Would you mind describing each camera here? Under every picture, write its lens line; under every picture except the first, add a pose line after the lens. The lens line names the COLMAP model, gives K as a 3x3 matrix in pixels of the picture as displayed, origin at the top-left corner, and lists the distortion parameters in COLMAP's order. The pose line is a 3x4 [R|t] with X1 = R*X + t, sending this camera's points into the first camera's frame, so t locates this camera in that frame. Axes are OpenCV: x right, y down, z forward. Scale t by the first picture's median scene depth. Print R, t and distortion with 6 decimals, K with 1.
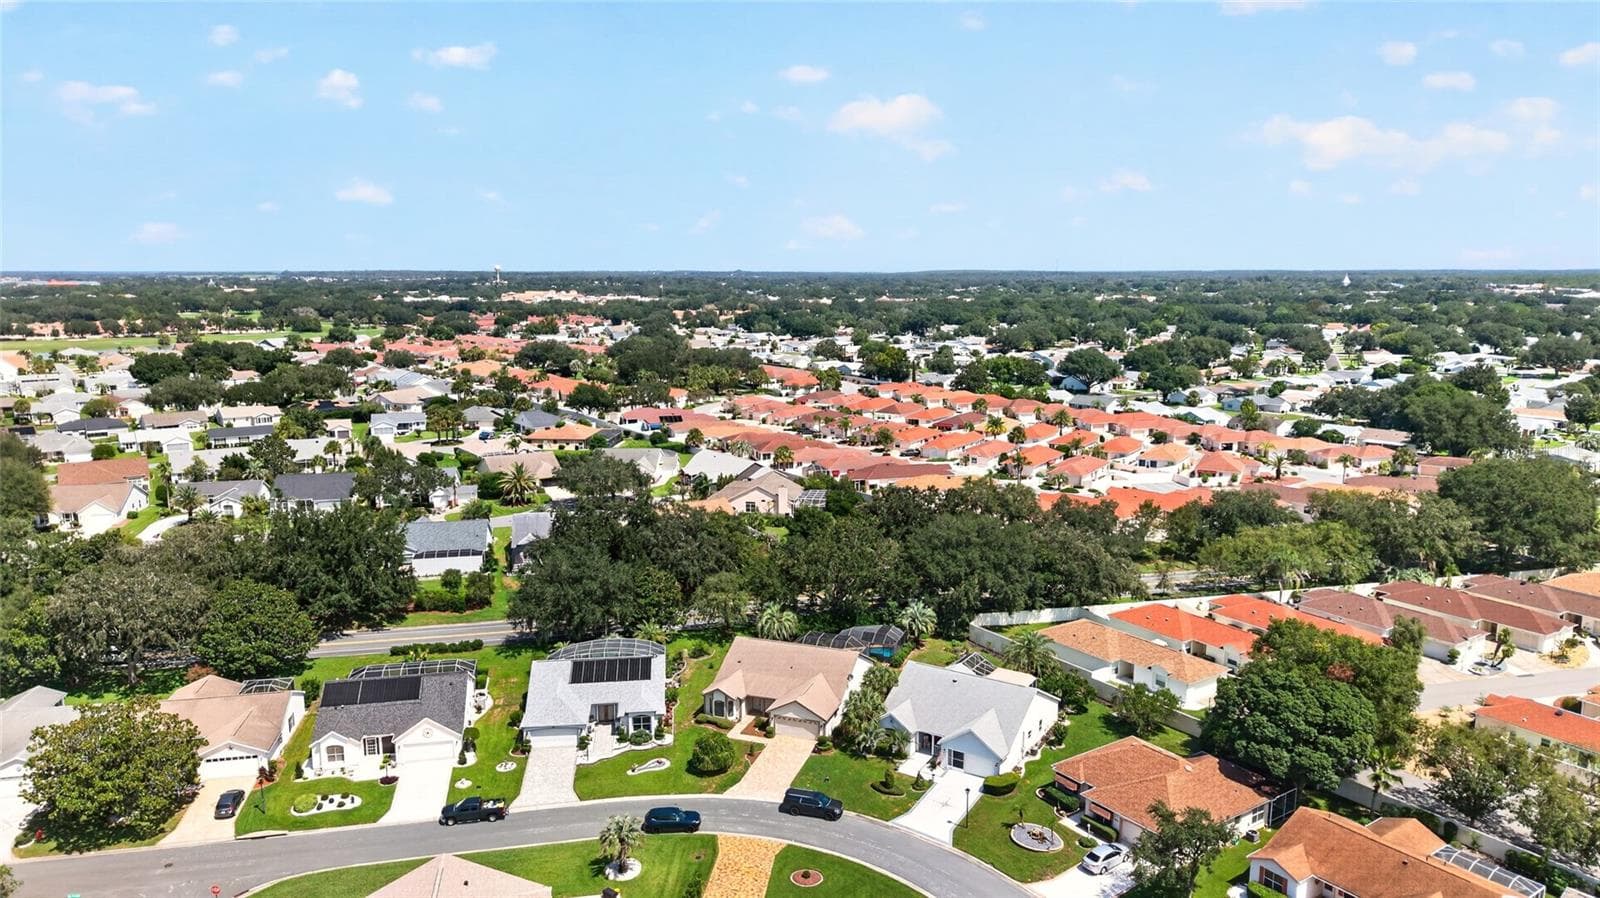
lens RADIAL K [[1067.6, 0, 800.0], [0, 1067.6, 449.0], [0, 0, 1]] dist [0.074378, -0.116695]
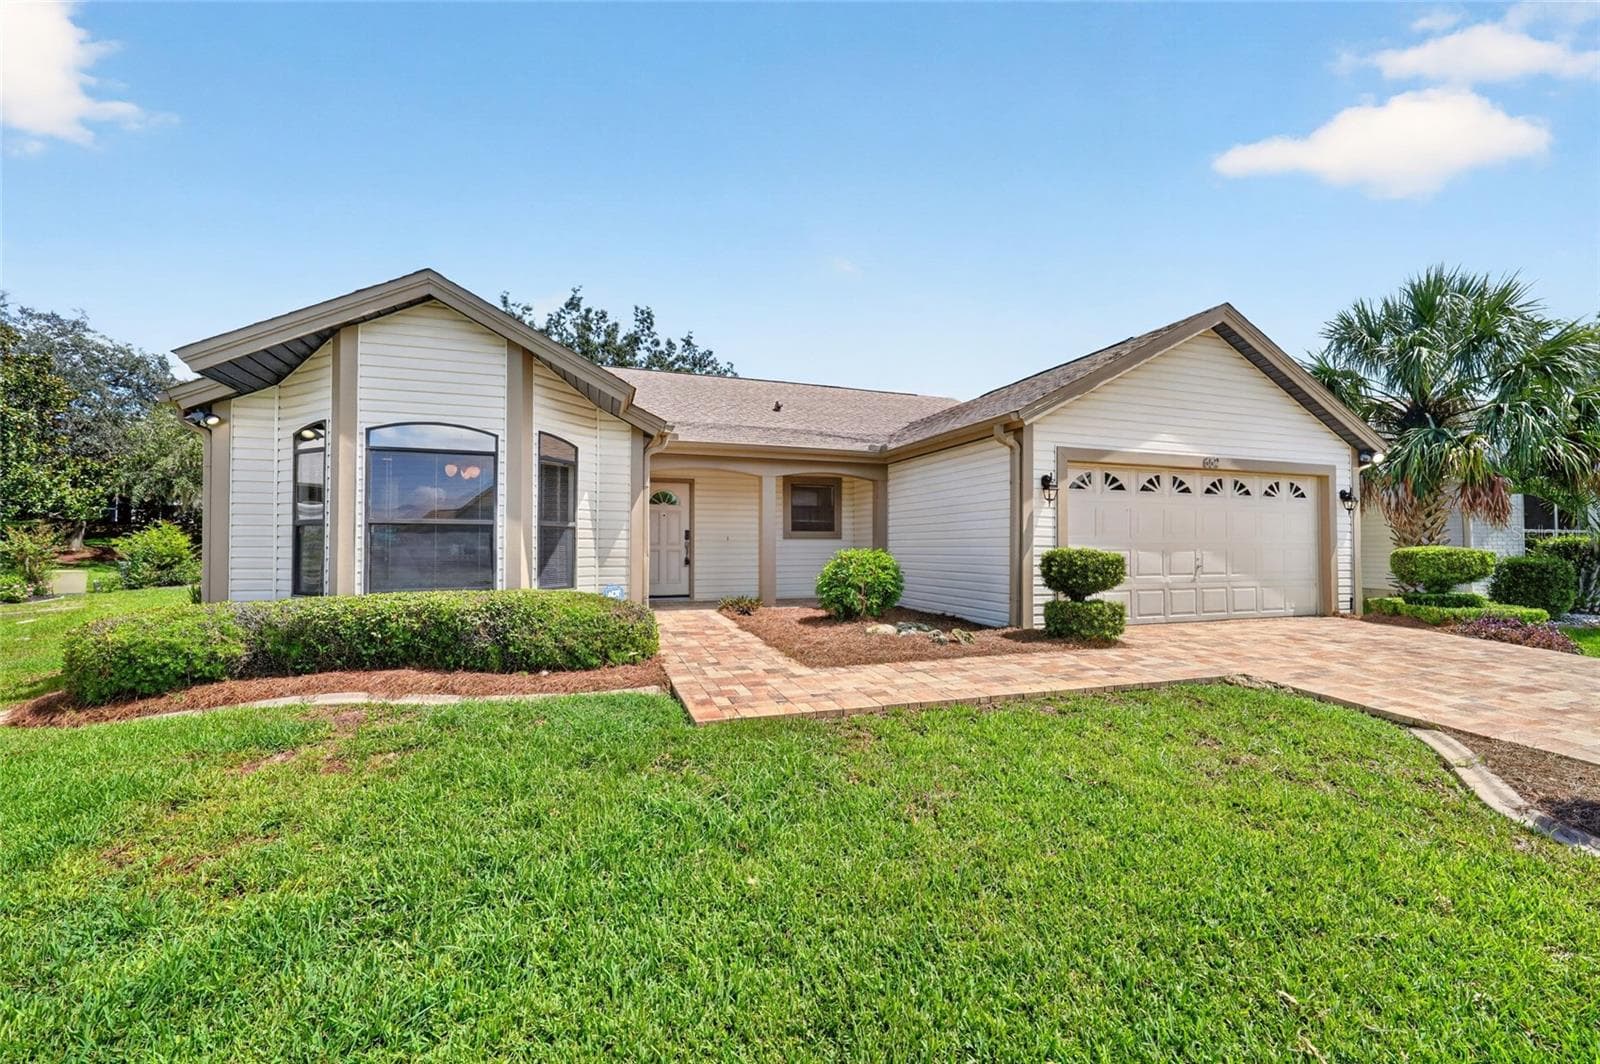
lens RADIAL K [[615.8, 0, 796.6], [0, 615.8, 543.1], [0, 0, 1]] dist [-0.001505, -0.000167]
pose [[0.773473, 0.007414, 0.633786, -0.085609], [0.102020, 0.985437, -0.136033, 0.257458], [-0.625565, 0.169877, 0.761453, 0.943561]]
